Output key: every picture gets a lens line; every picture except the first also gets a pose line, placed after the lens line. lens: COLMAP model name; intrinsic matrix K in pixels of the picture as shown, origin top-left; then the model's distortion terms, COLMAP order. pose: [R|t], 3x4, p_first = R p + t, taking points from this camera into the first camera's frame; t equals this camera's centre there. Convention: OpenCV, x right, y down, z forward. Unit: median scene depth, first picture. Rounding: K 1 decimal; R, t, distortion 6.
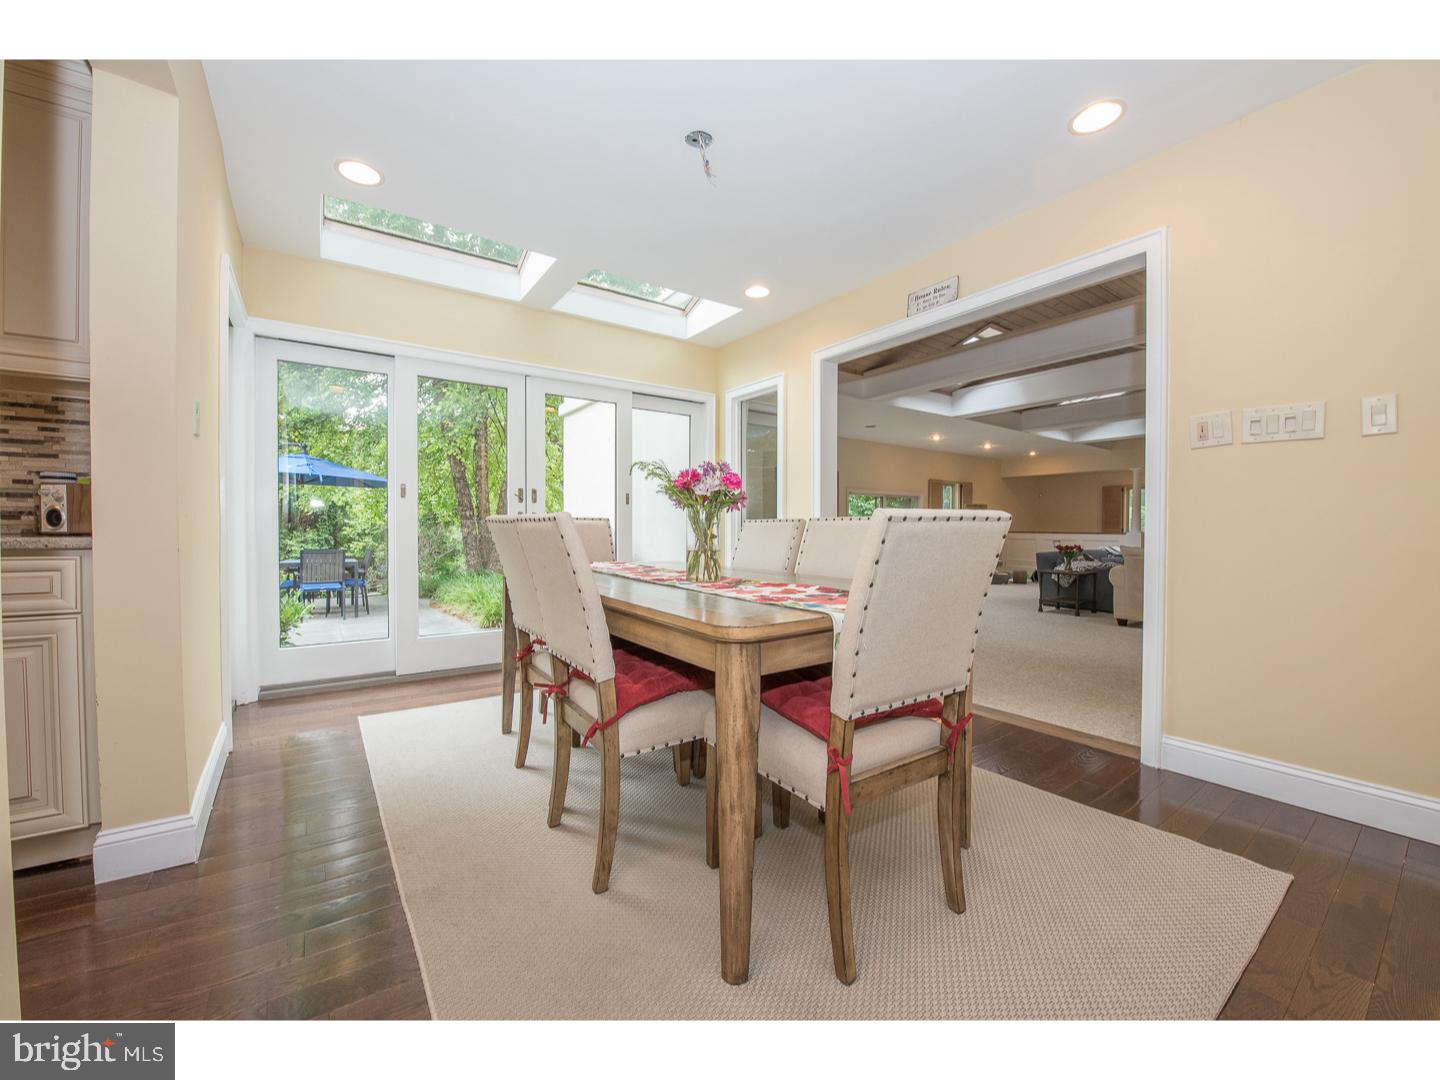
lens RADIAL K [[572.3, 0, 720.0], [0, 572.3, 540.0], [0, 0, 1]] dist [-0.019423, -0.000047]
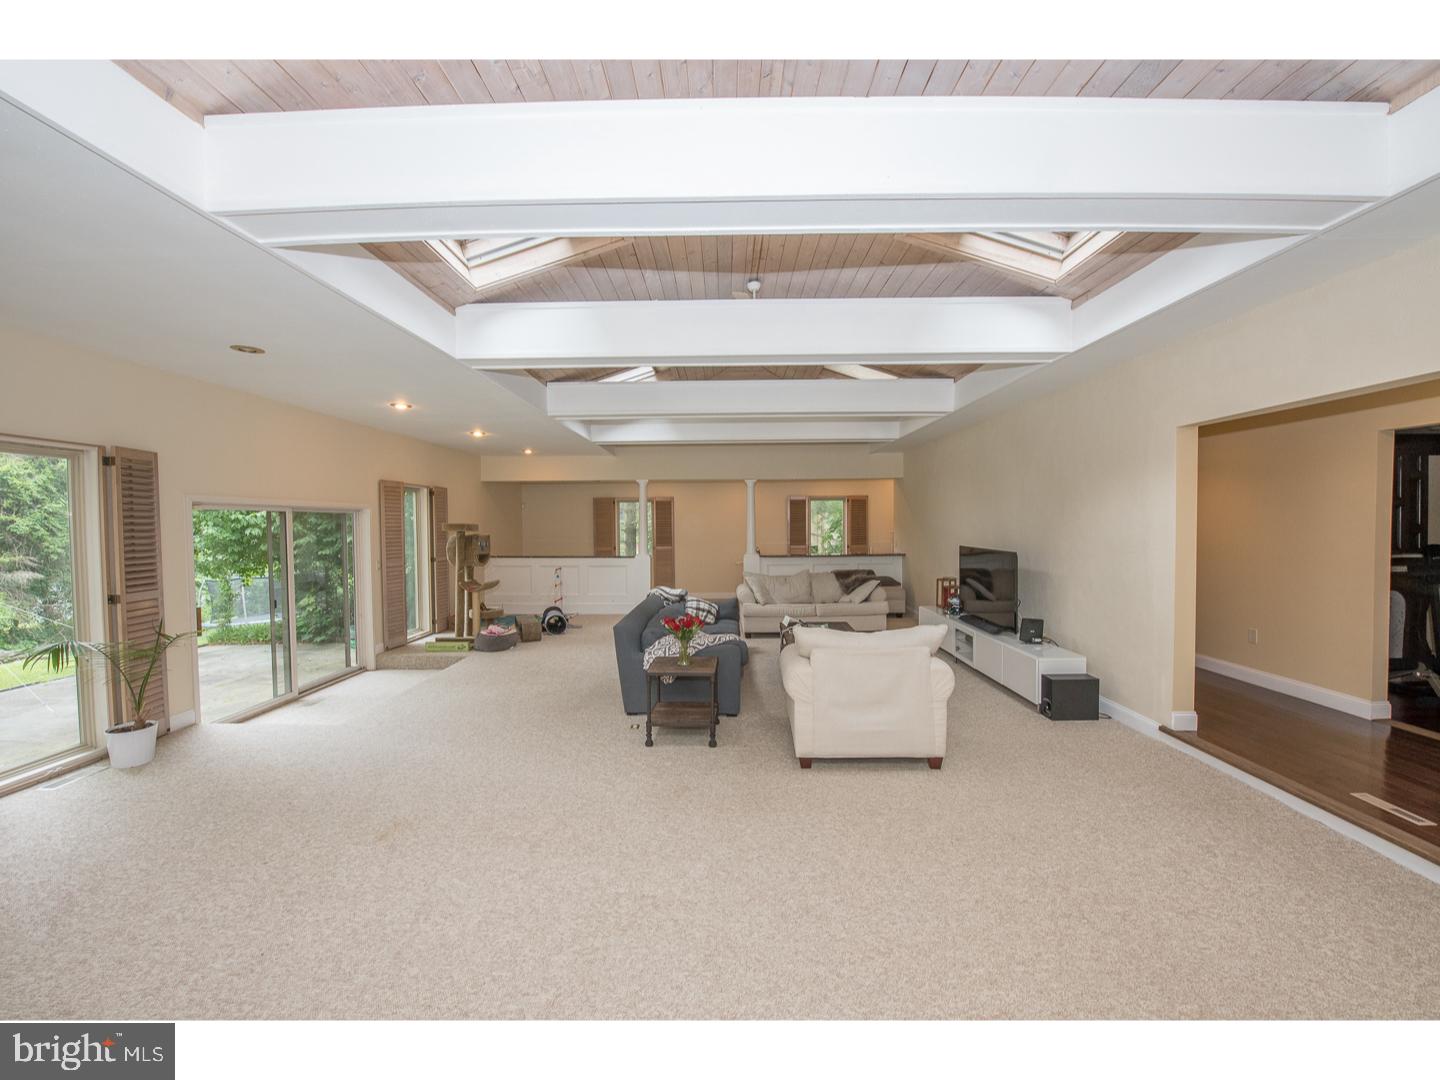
lens RADIAL K [[572.3, 0, 720.0], [0, 572.3, 540.0], [0, 0, 1]] dist [-0.019423, -0.000047]
pose [[0.589771, -0.030744, 0.806985, 0.546522], [0.025205, 0.999489, 0.019658, -0.254823], [-0.807177, 0.008747, 0.590244, 2.011791]]
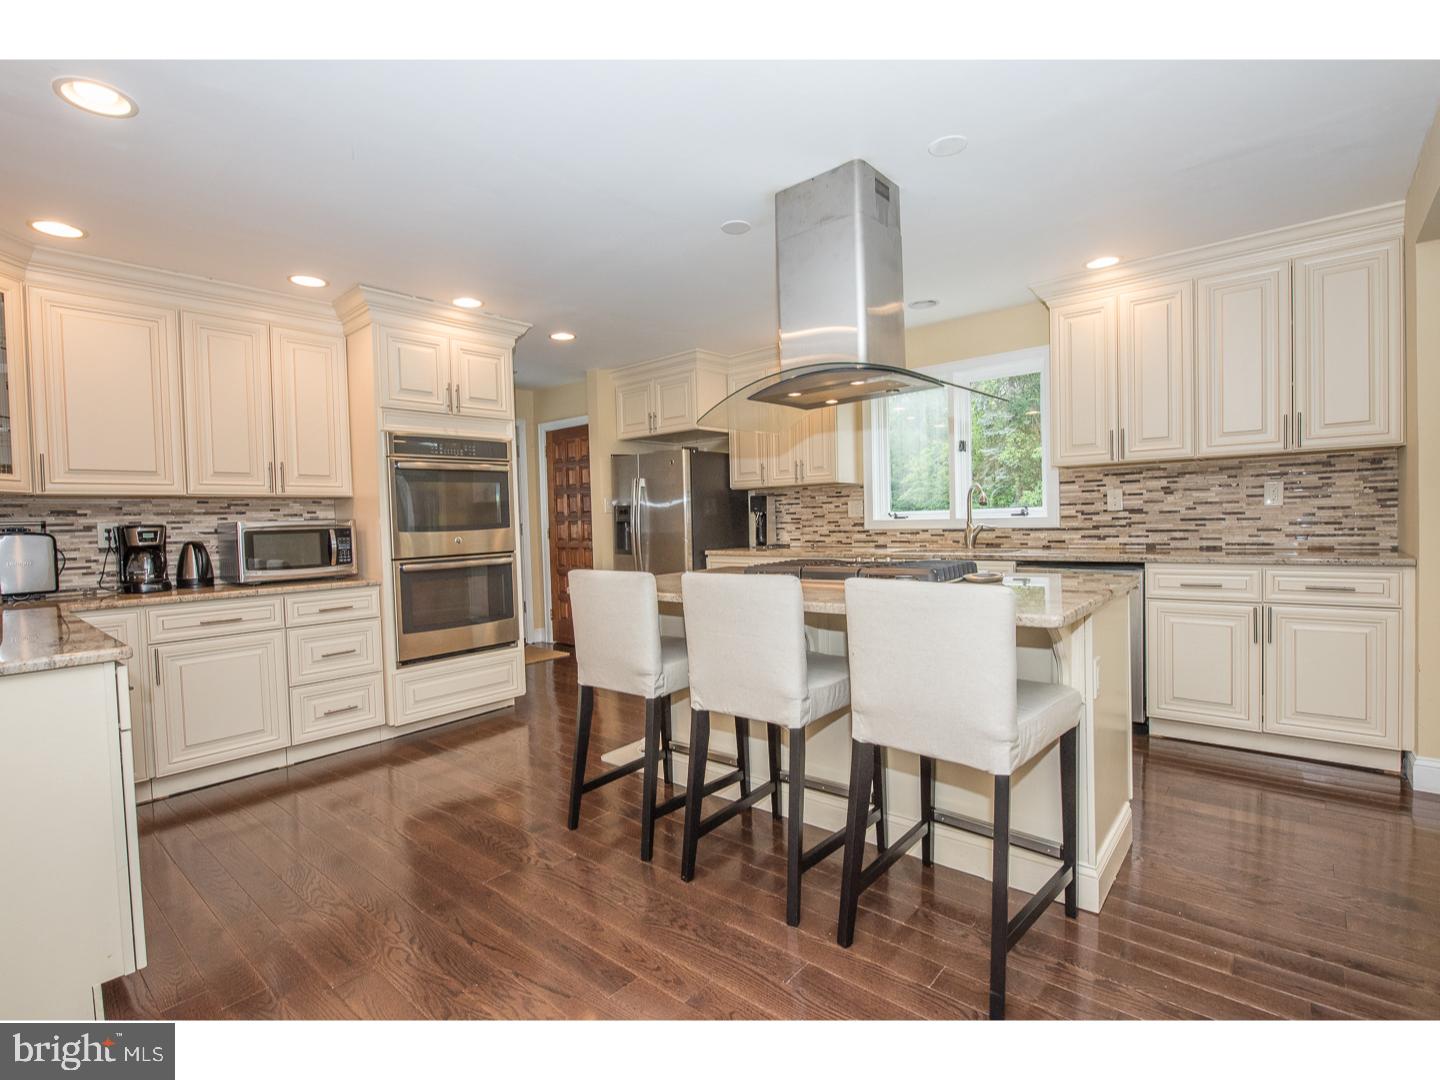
lens RADIAL K [[675.2, 0, 720.0], [0, 675.2, 540.0], [0, 0, 1]] dist [-0.013036, -0.000377]
pose [[0.241291, 0.018123, -0.970284, 0.092049], [0.011520, 0.999702, 0.021538, -0.070659], [0.970384, -0.016374, 0.241010, -0.750989]]
